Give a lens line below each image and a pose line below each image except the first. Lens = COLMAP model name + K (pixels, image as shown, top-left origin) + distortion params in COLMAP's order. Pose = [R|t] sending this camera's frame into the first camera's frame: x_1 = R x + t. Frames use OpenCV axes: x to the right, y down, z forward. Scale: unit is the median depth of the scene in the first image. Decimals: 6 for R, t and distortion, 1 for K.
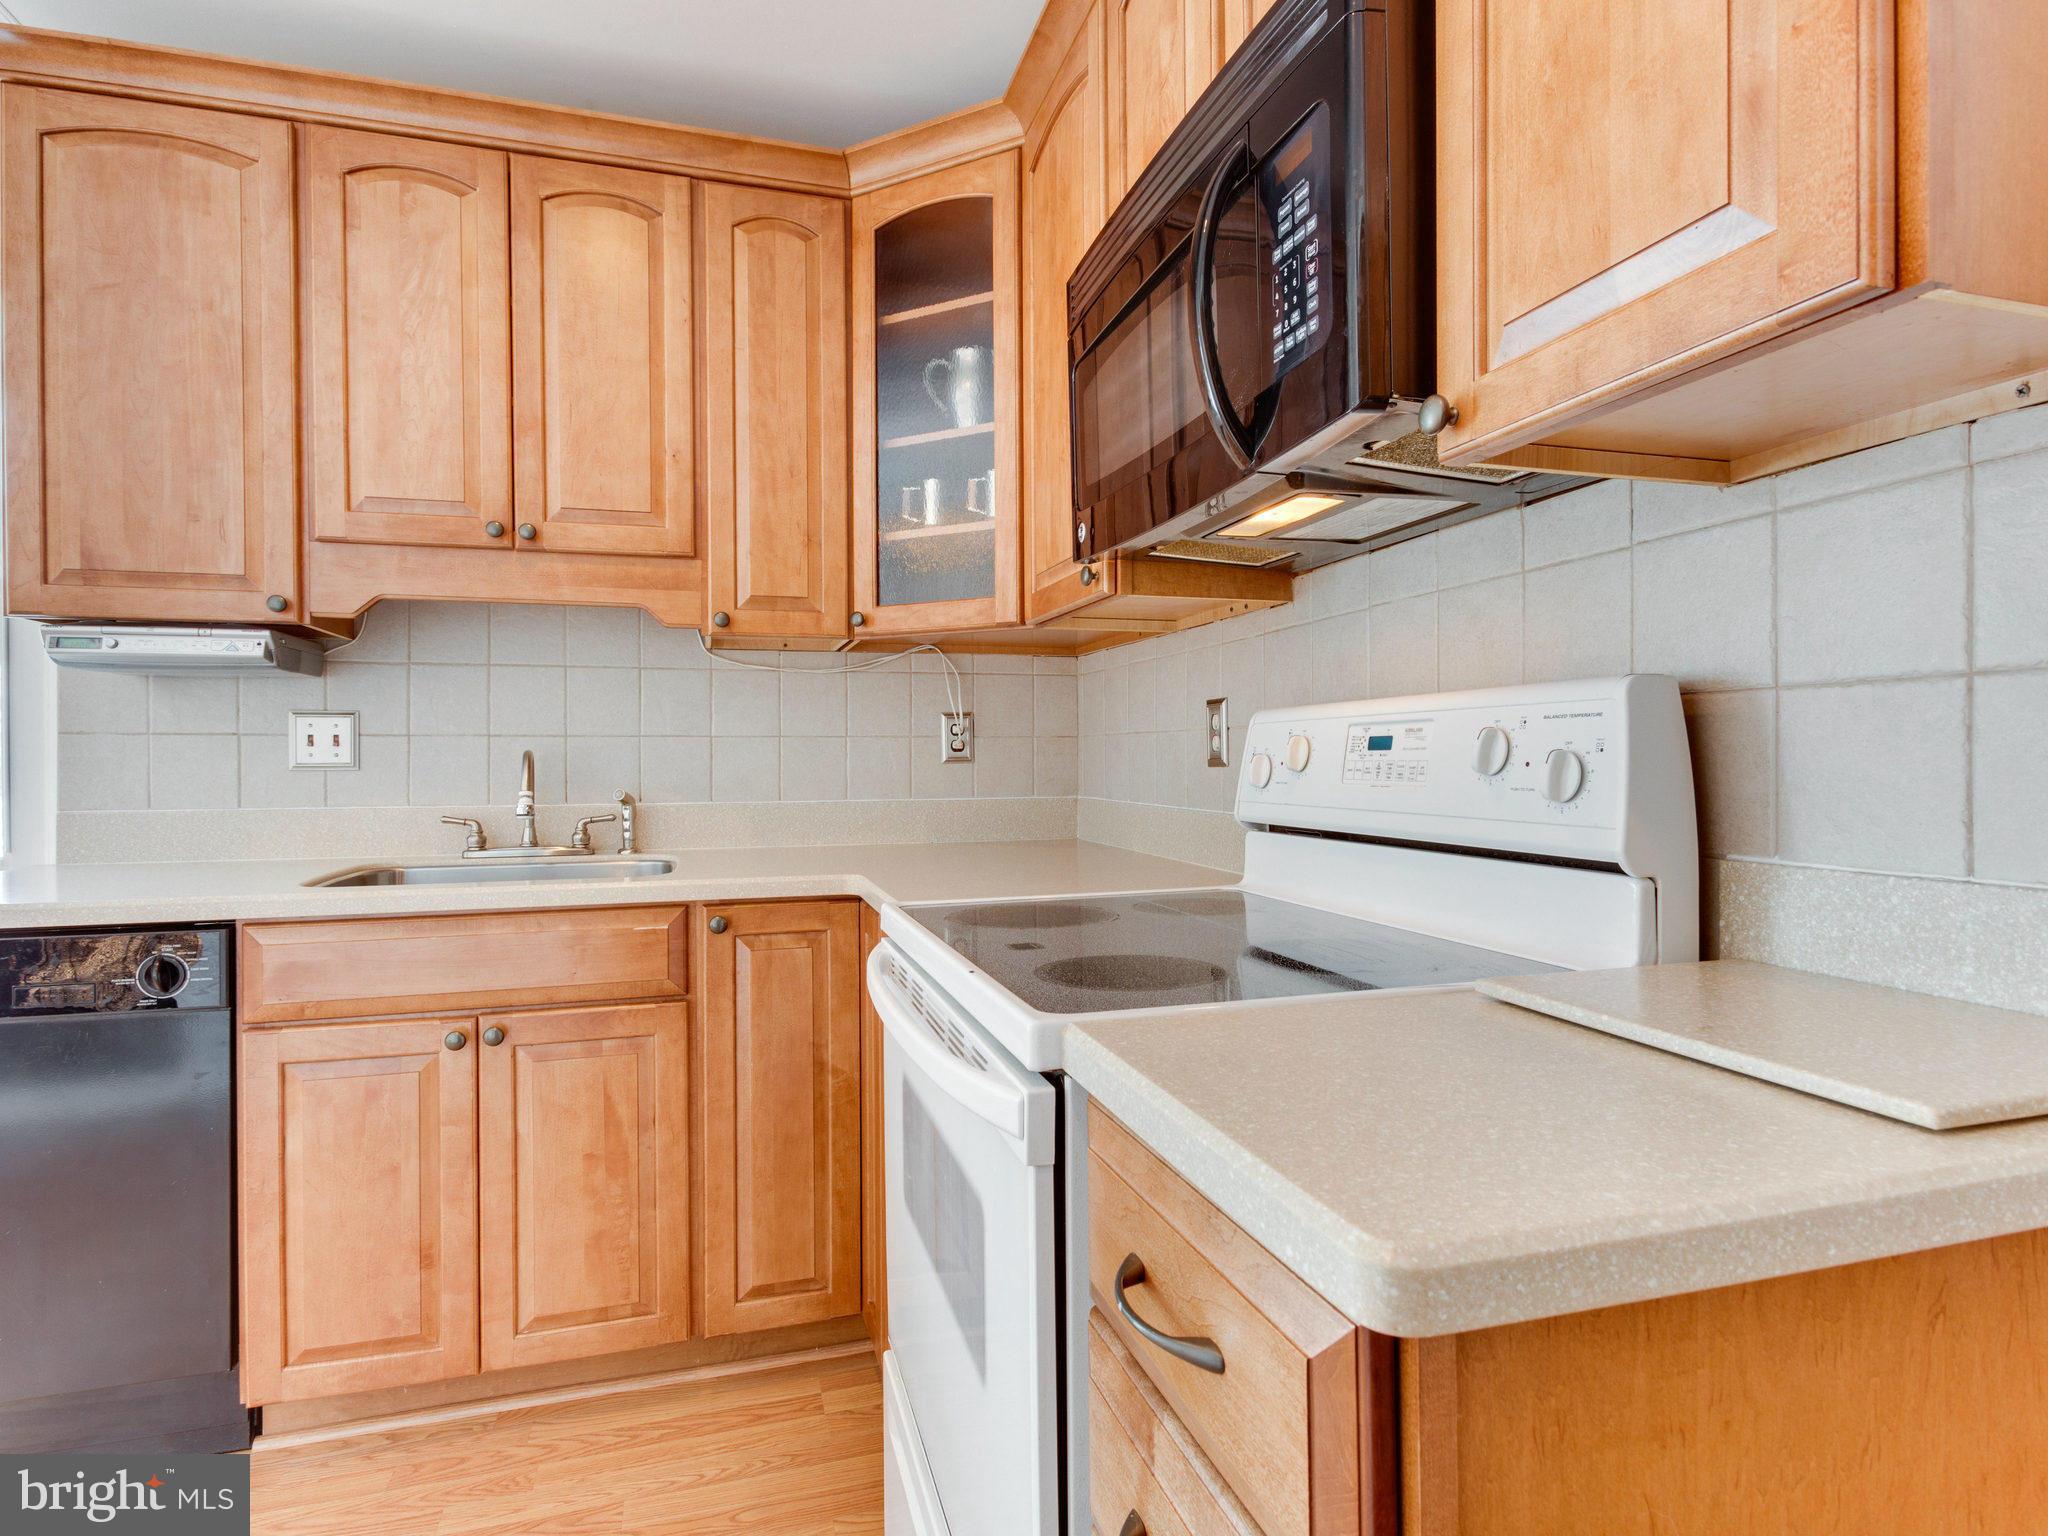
lens RADIAL K [[1100.0, 0, 1030.6], [0, 1100.0, 758.7], [0, 0, 1]] dist [0.010257, -0.006506]
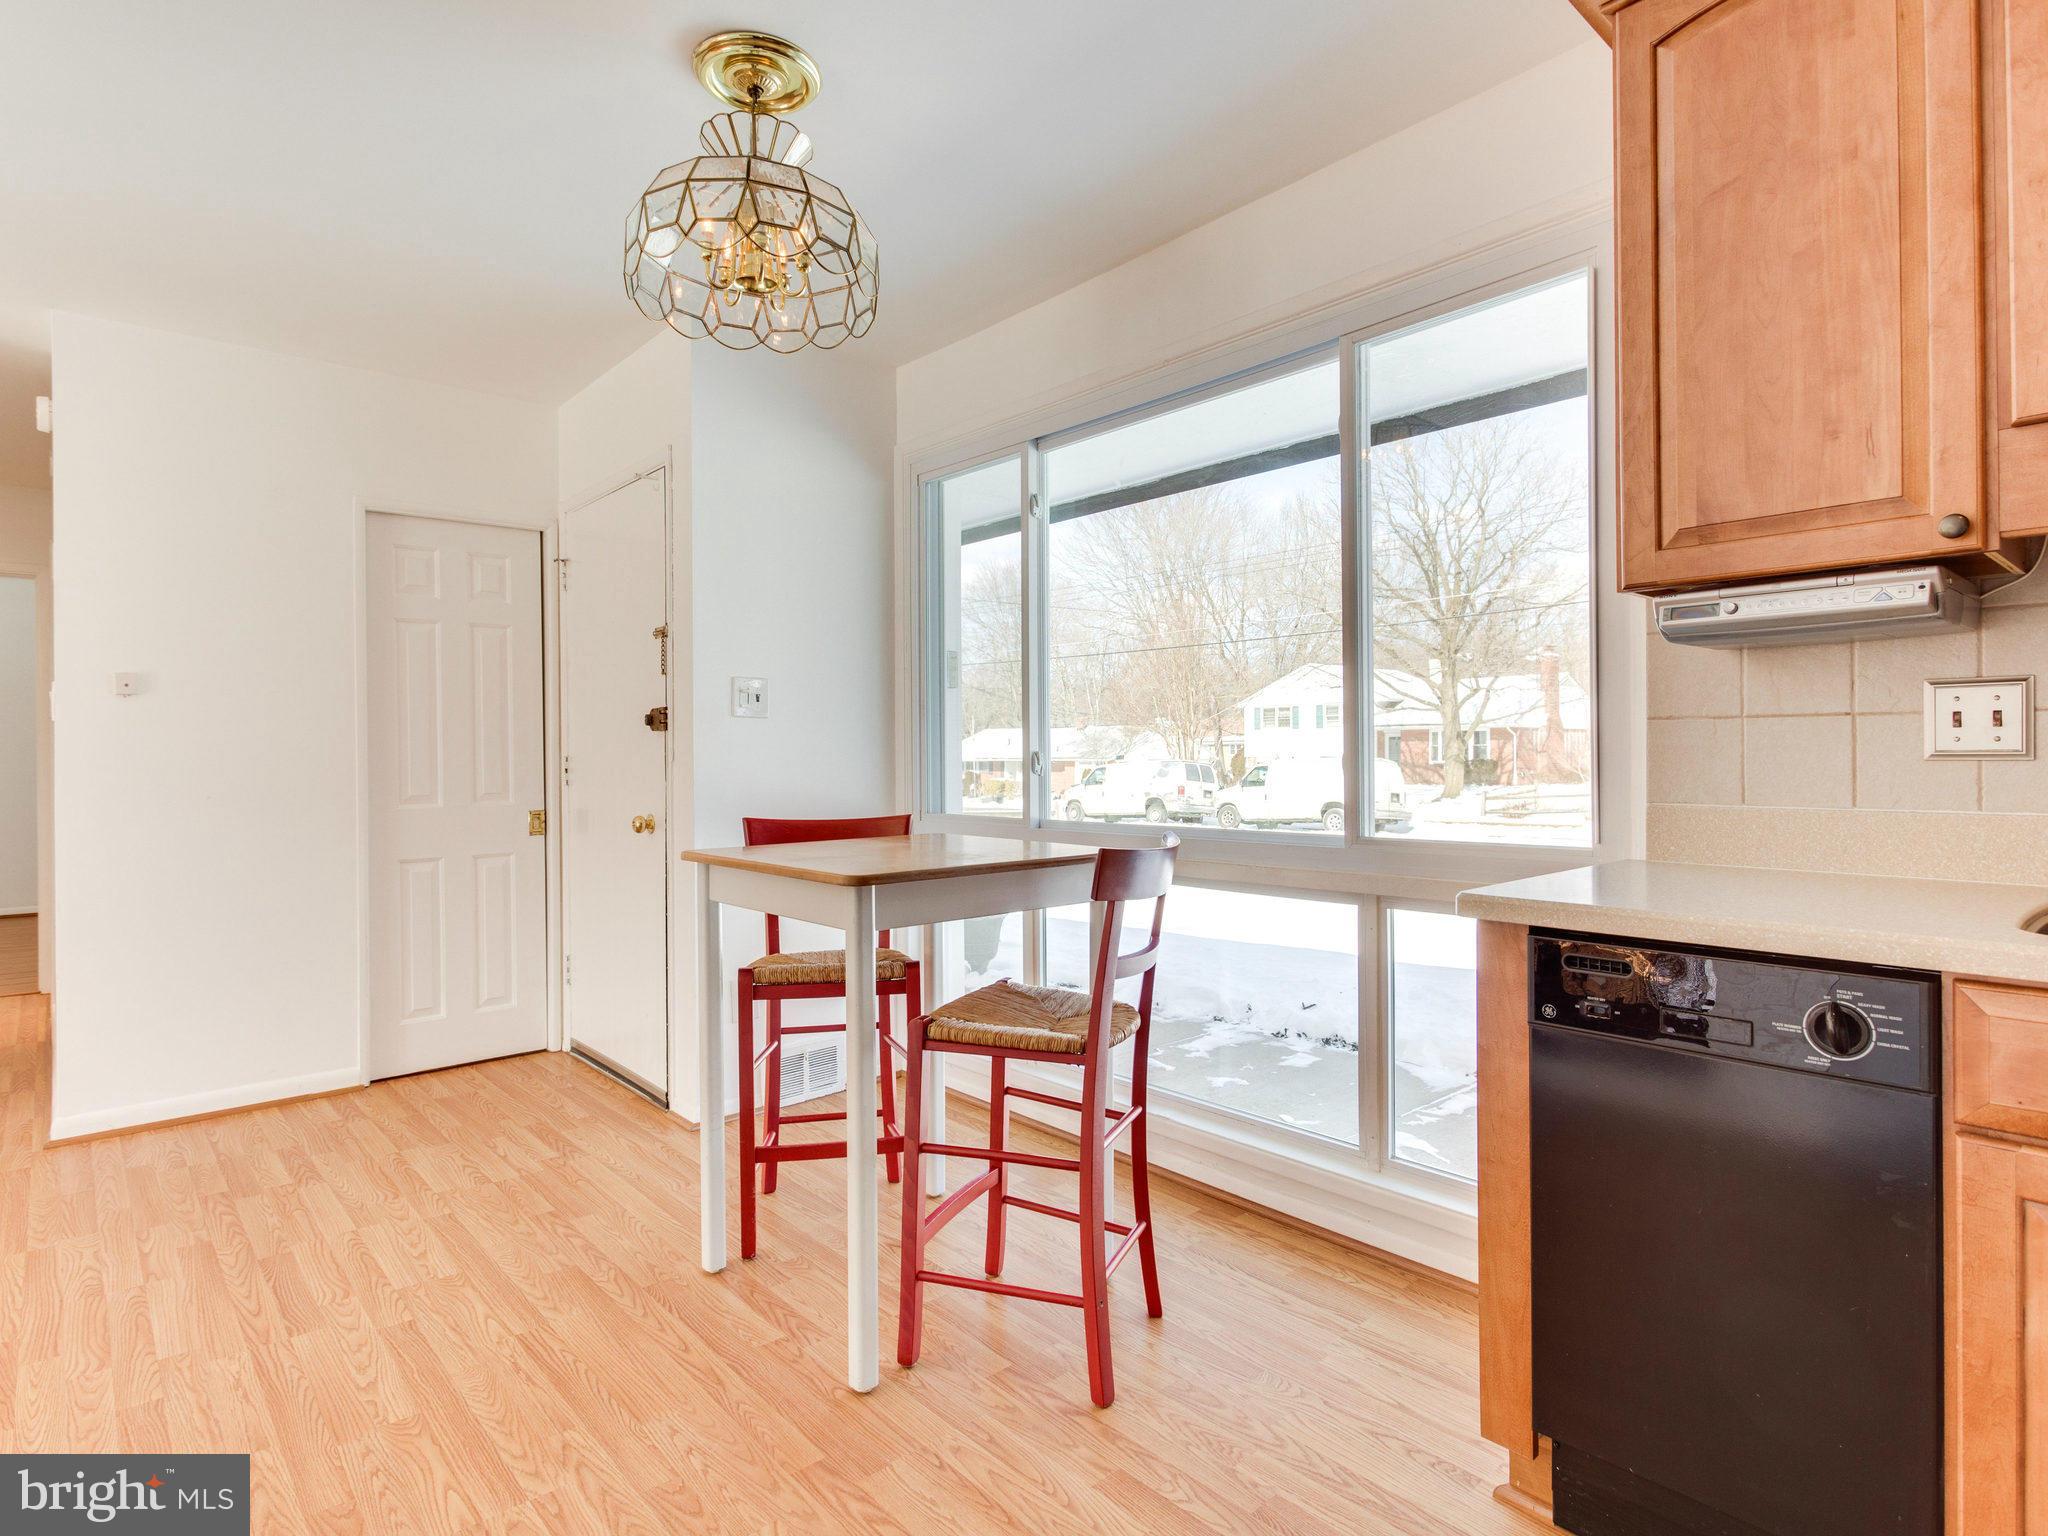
lens RADIAL K [[1100.0, 0, 1030.6], [0, 1100.0, 758.7], [0, 0, 1]] dist [0.010257, -0.006506]
pose [[0.420728, 0.002573, -0.907183, -0.286815], [0.004005, 0.999981, 0.004694, 0.004333], [0.907178, -0.005608, 0.420710, 0.156750]]
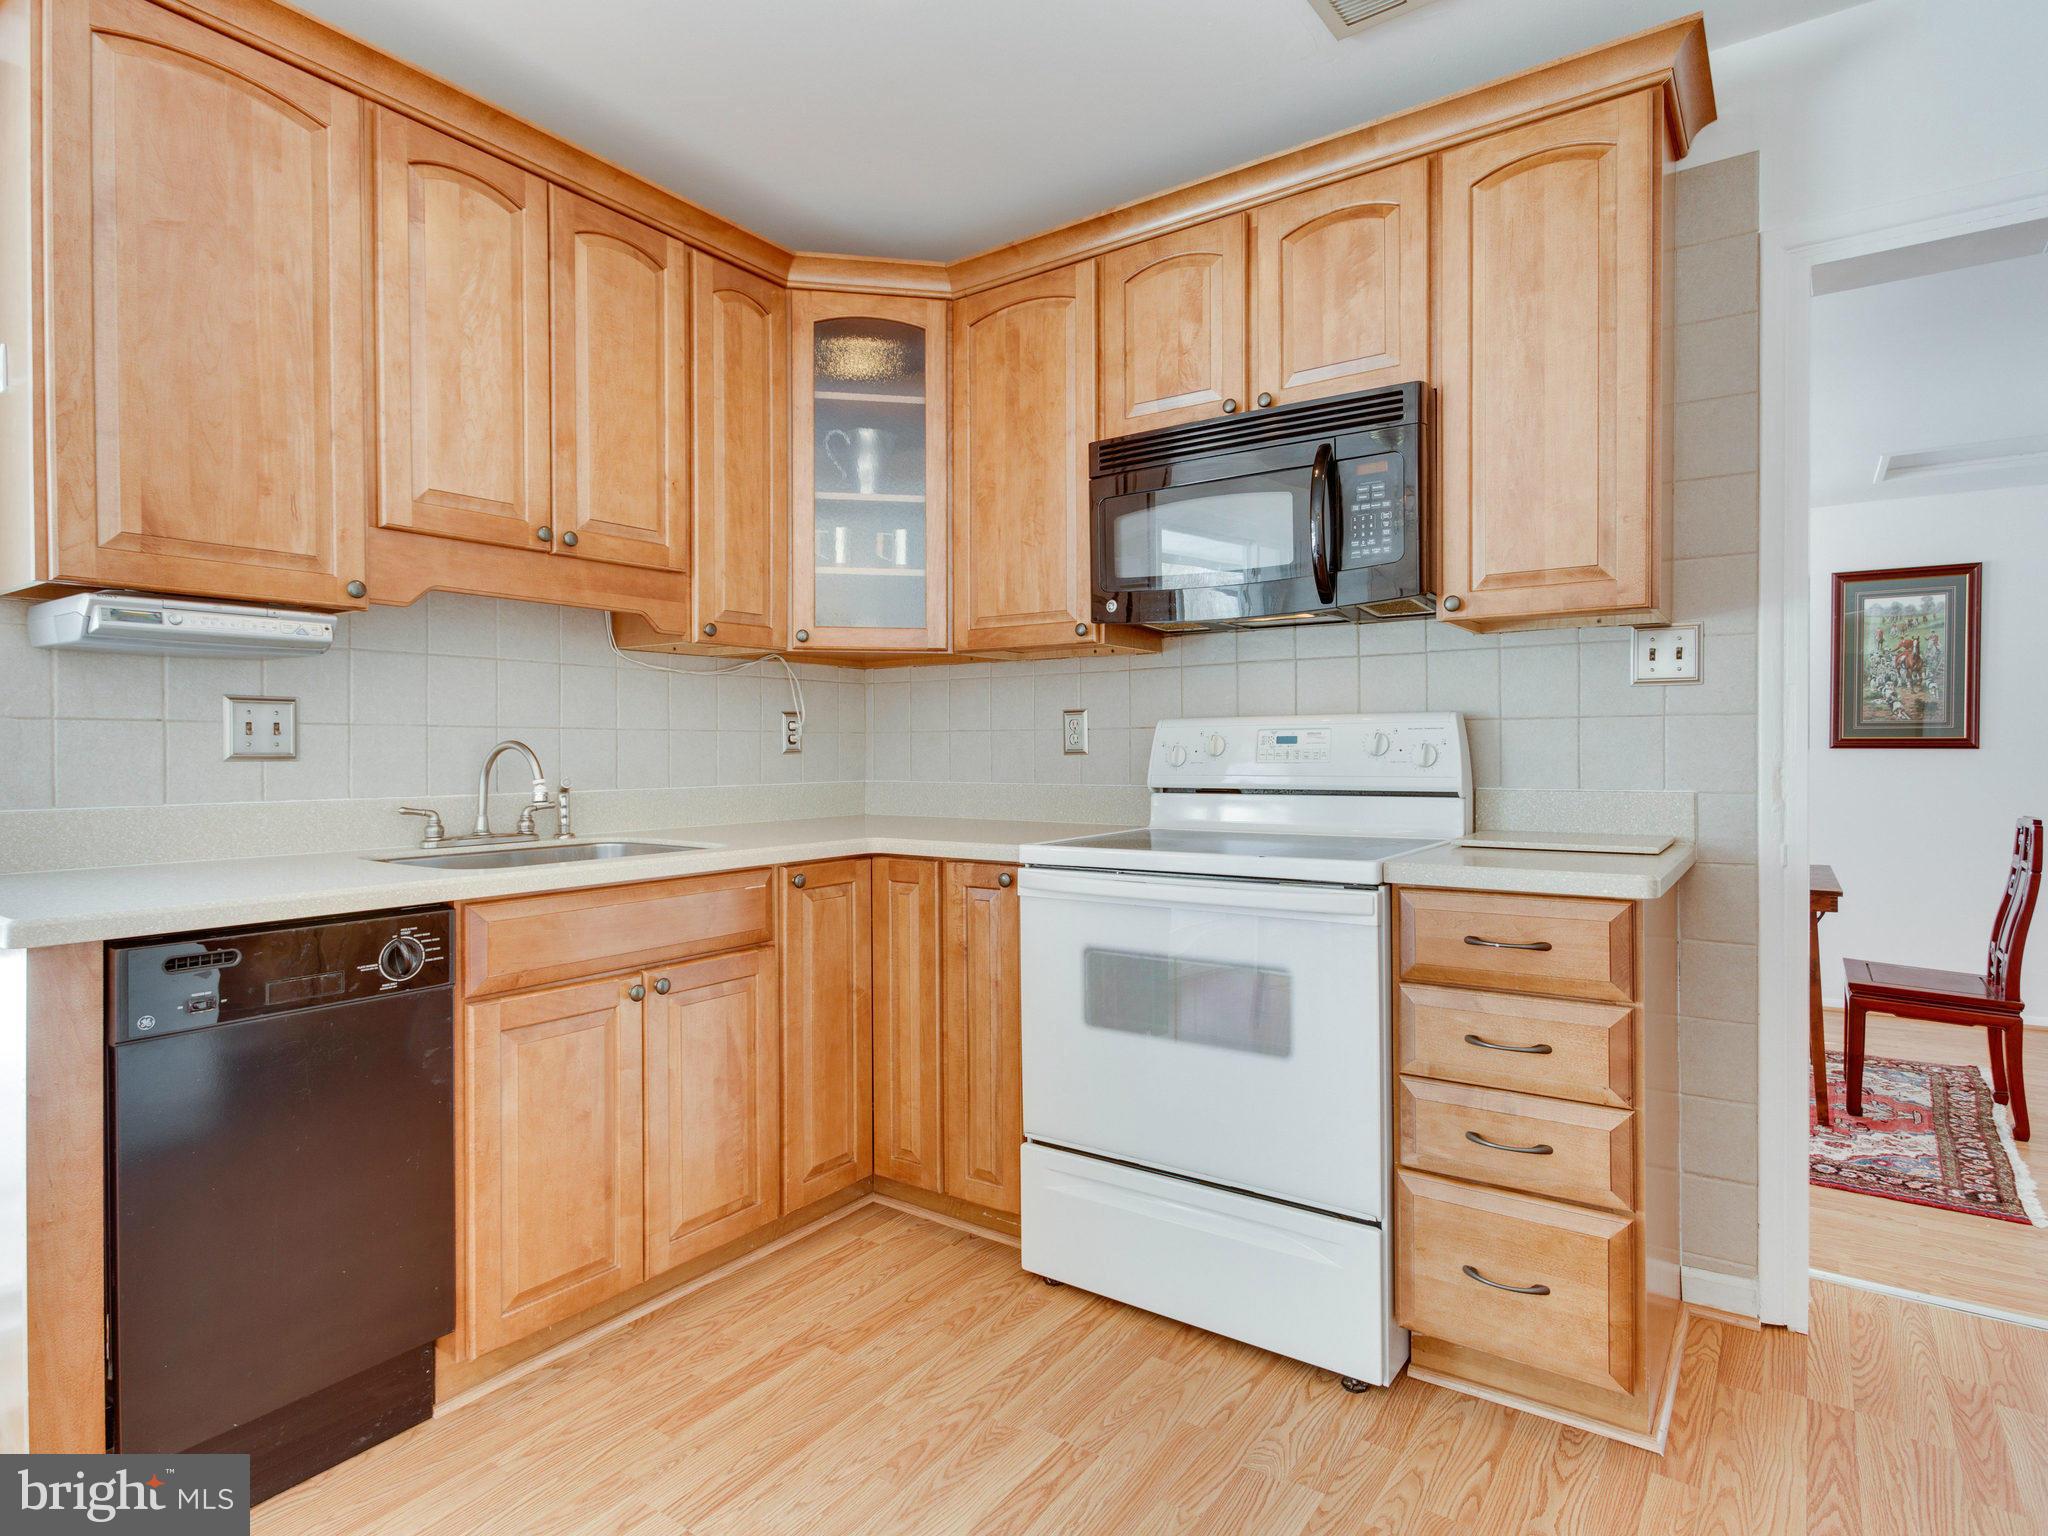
lens RADIAL K [[1100.0, 0, 1030.6], [0, 1100.0, 758.7], [0, 0, 1]] dist [0.010257, -0.006506]
pose [[0.783776, -0.003693, 0.621033, -0.828461], [0.001316, 0.999990, 0.004286, 0.006318], [-0.621042, -0.002543, 0.783773, -0.139634]]
